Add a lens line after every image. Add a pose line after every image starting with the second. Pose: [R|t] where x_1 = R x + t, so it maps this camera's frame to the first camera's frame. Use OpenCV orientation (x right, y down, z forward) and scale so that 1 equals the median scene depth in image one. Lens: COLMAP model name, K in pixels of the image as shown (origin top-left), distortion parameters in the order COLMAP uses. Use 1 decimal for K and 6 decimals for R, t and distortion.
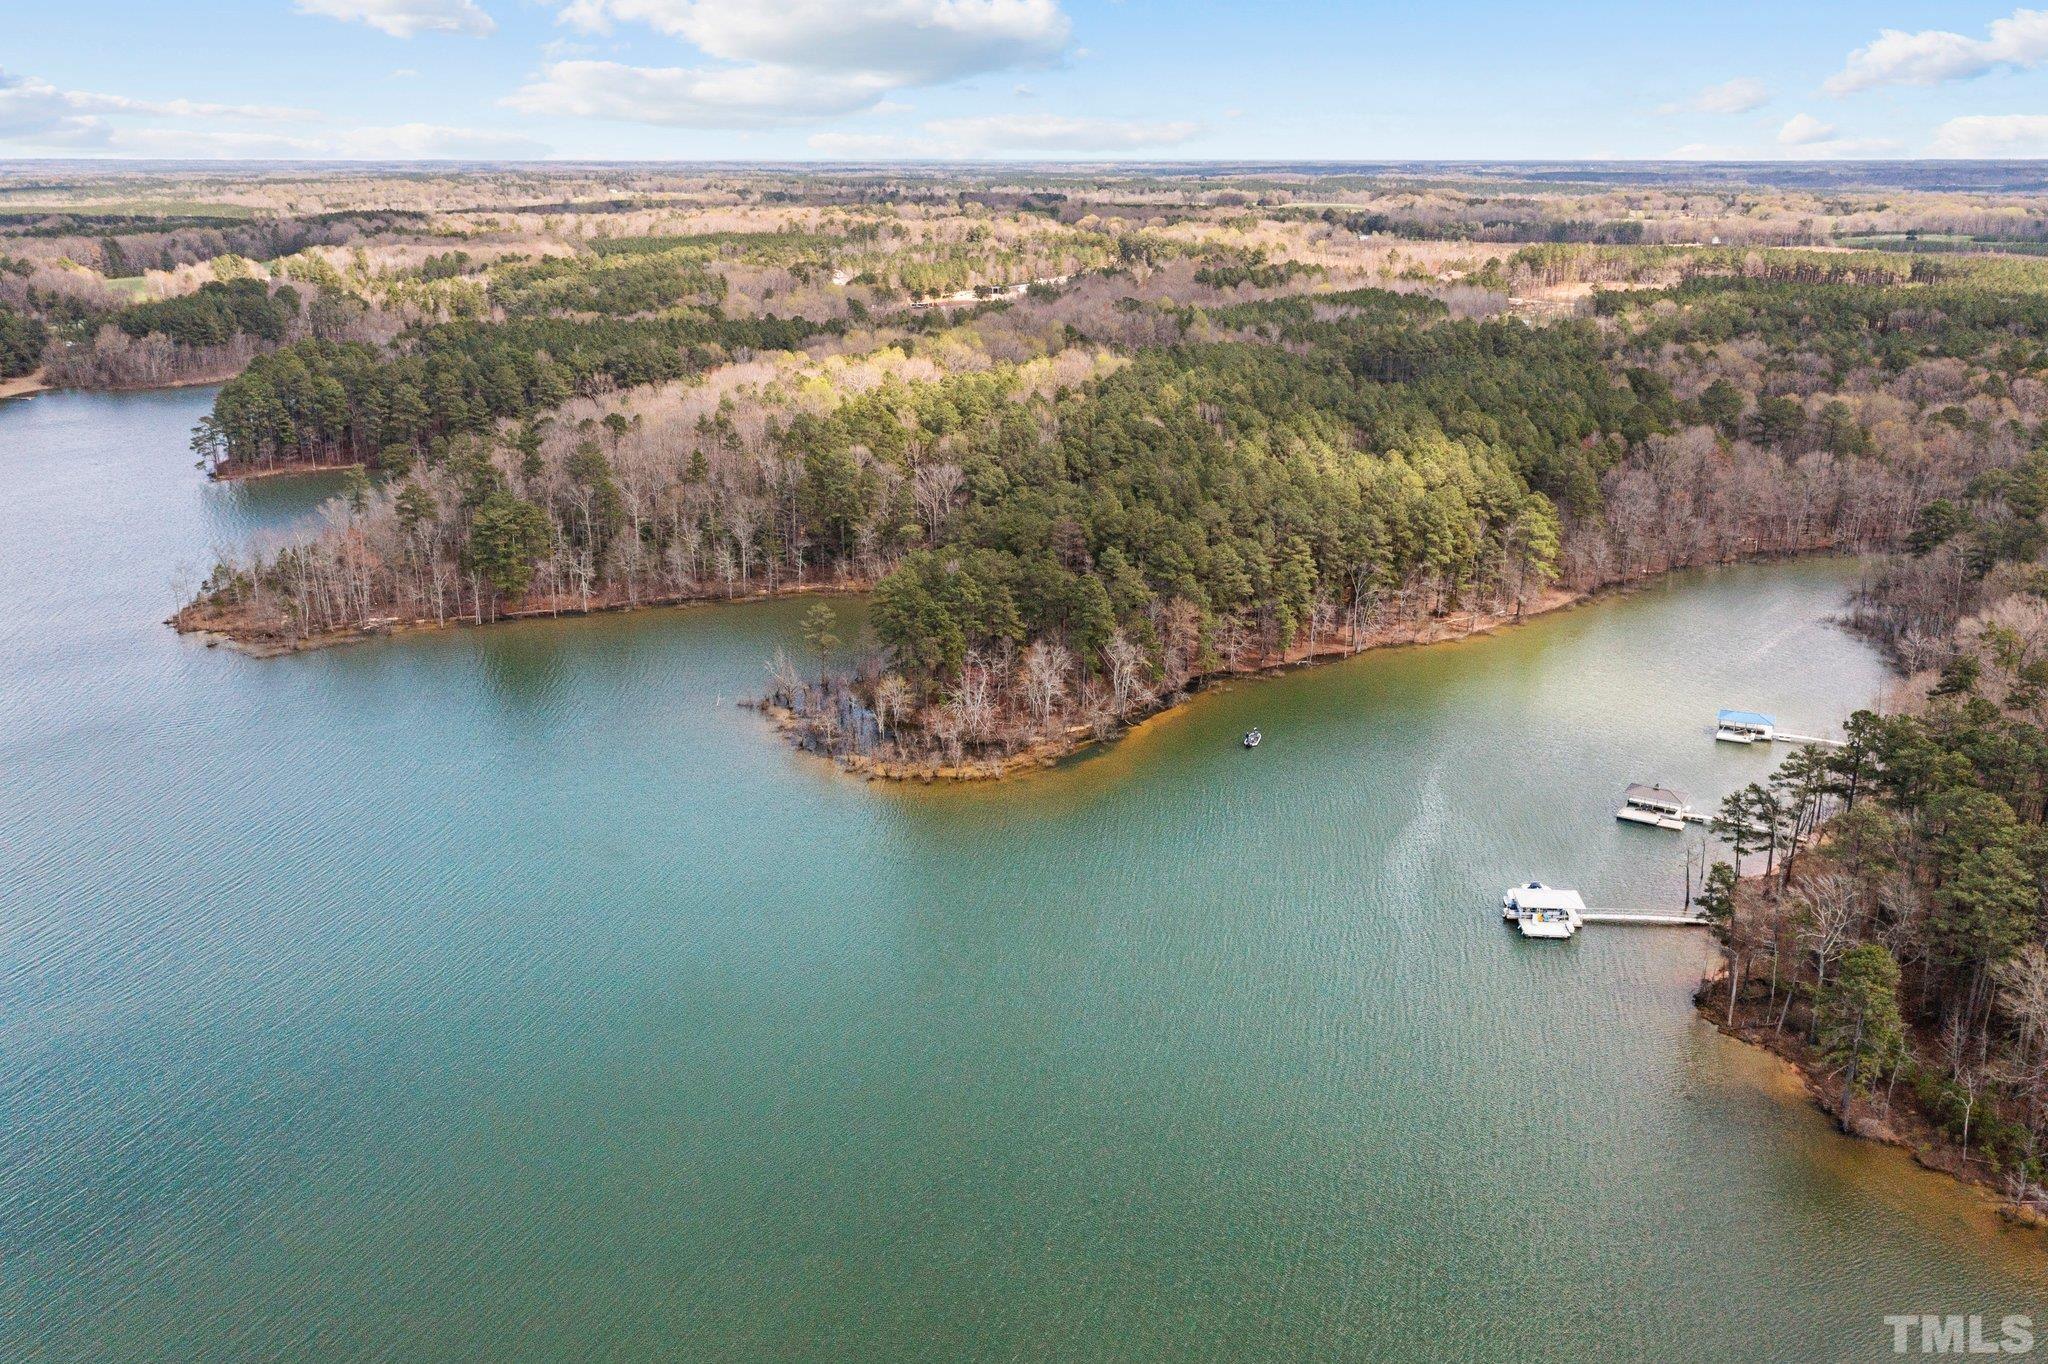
lens RADIAL K [[1621.4, 0, 1024.0], [0, 1621.4, 682.0], [0, 0, 1]] dist [0.002299, 0.003104]
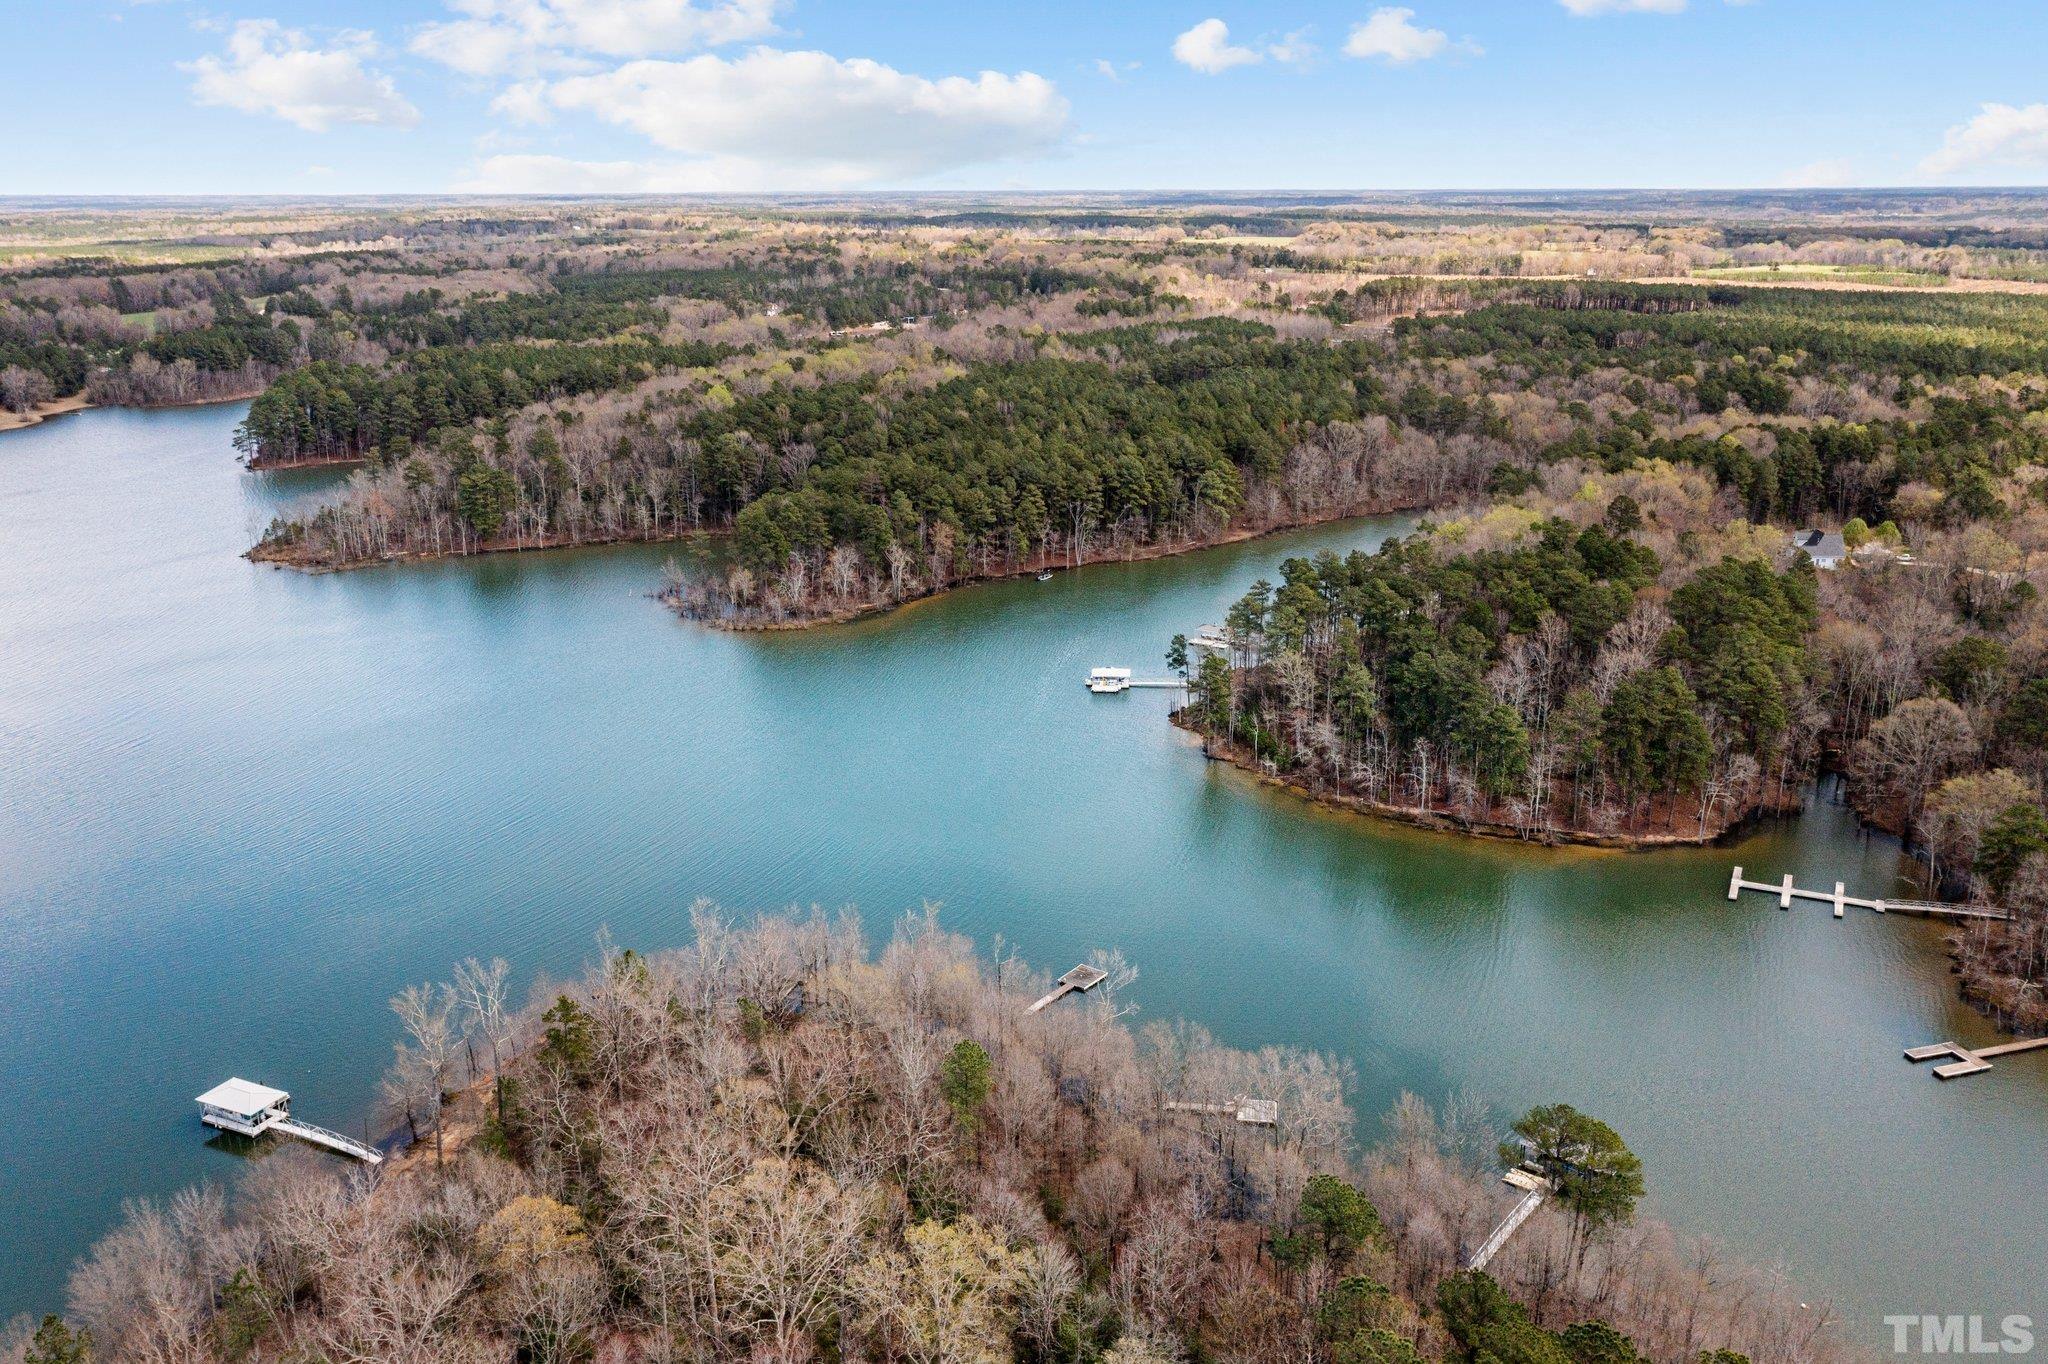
lens RADIAL K [[1637.3, 0, 1024.0], [0, 1637.3, 682.0], [0, 0, 1]] dist [-0.001328, 0.005789]
pose [[0.999818, -0.009126, 0.016758, 0.106002], [0.009468, 0.999747, -0.020415, 0.091836], [-0.016568, 0.020570, 0.999651, -0.364070]]
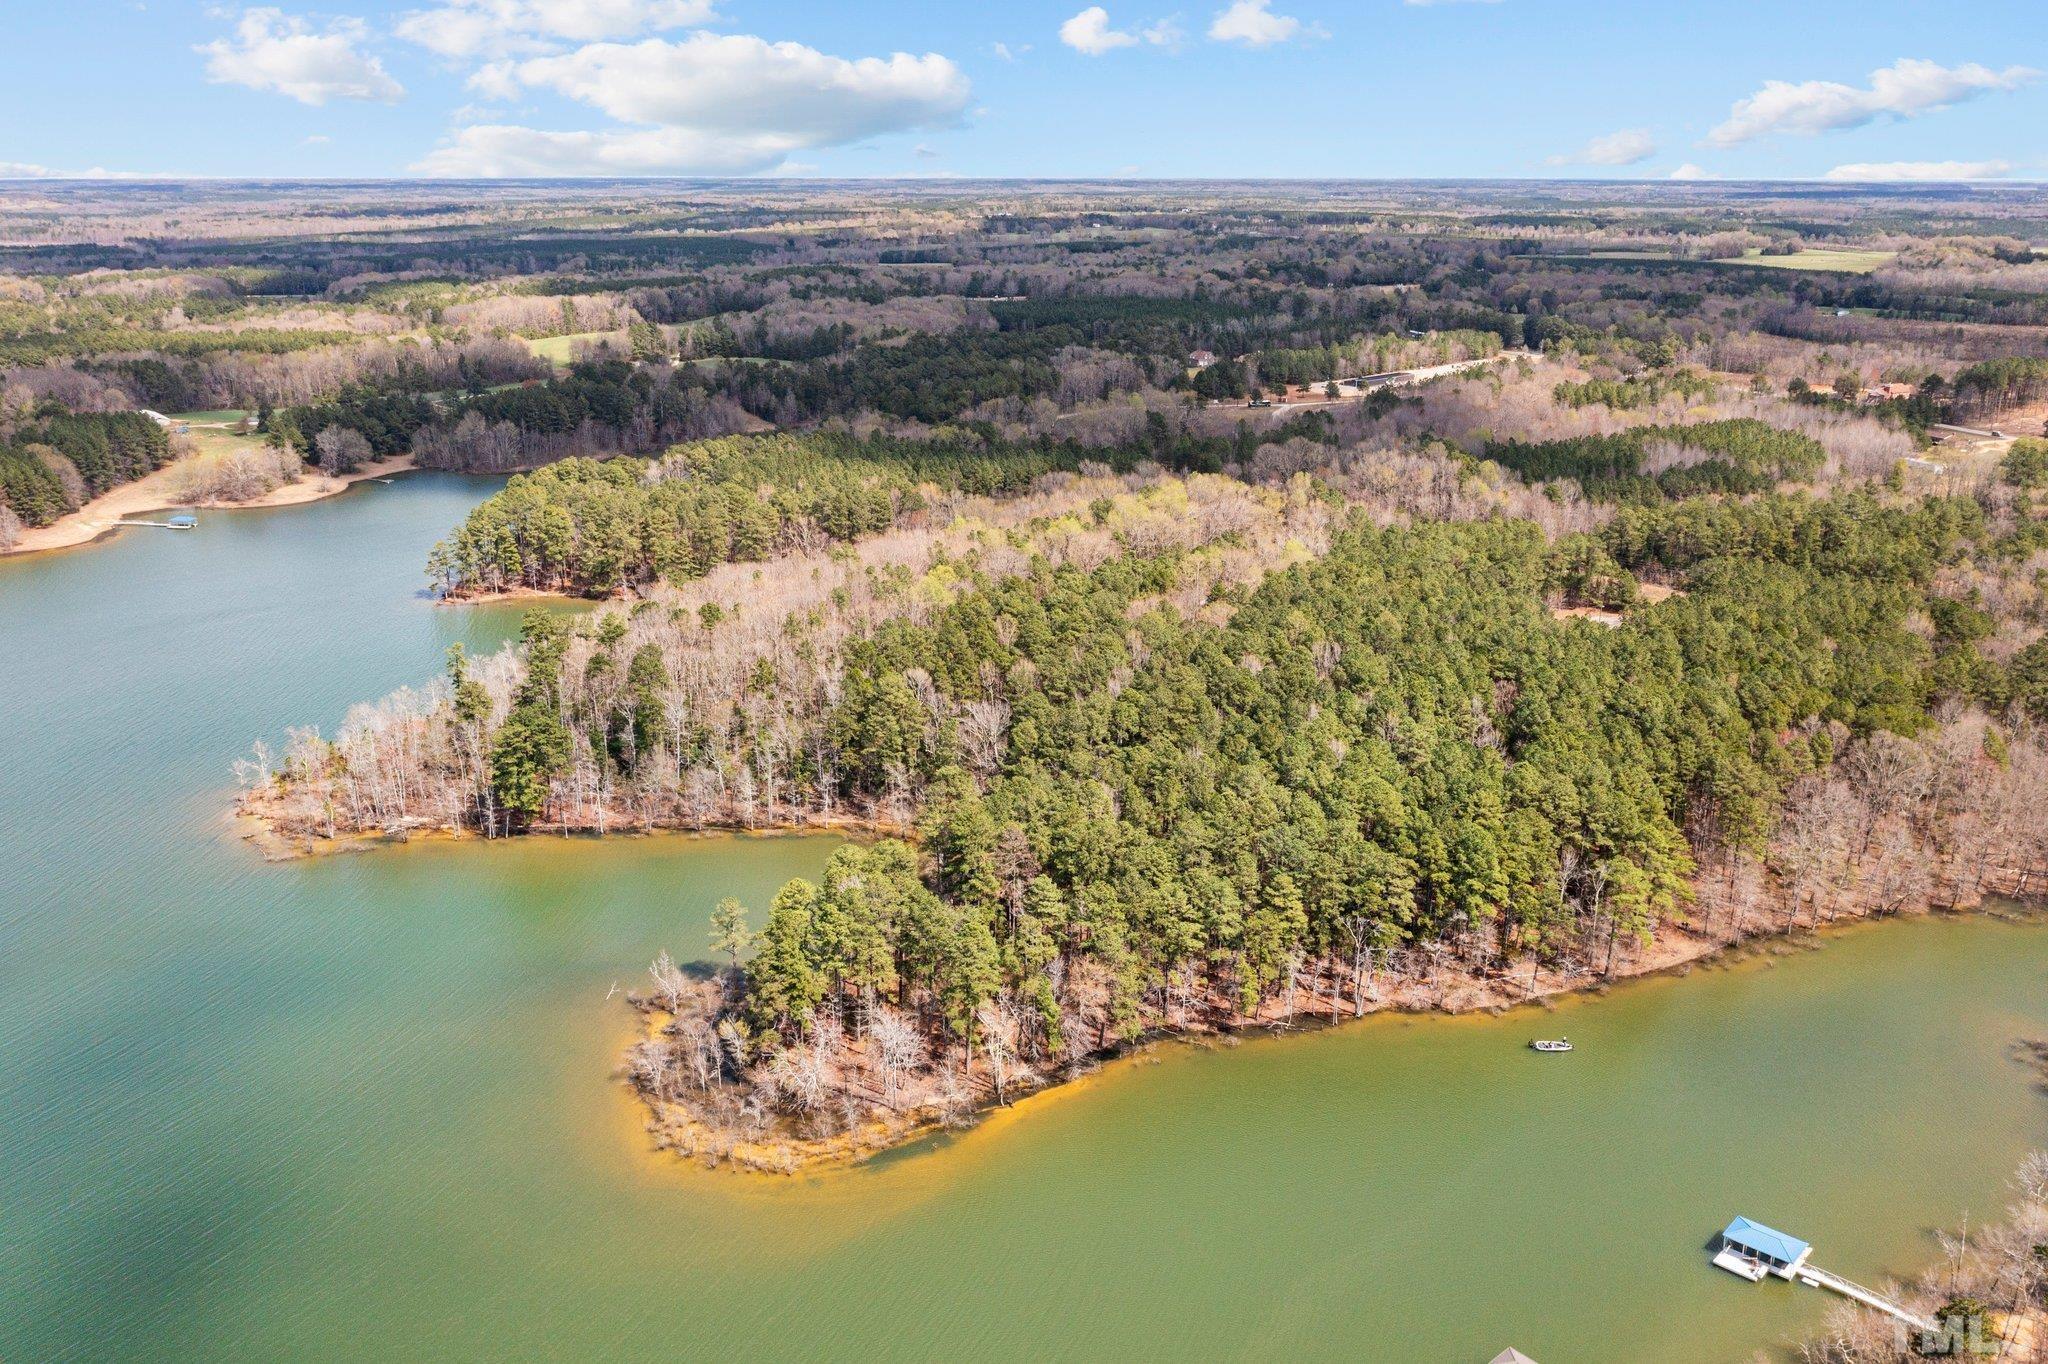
lens RADIAL K [[1606.6, 0, 1024.0], [0, 1606.6, 682.0], [0, 0, 1]] dist [-0.001297, 0.001530]
pose [[0.954428, 0.093556, -0.283397, 0.209479], [-0.096071, 0.995362, 0.005044, -0.142187], [0.282555, 0.022413, 0.958989, 0.122957]]
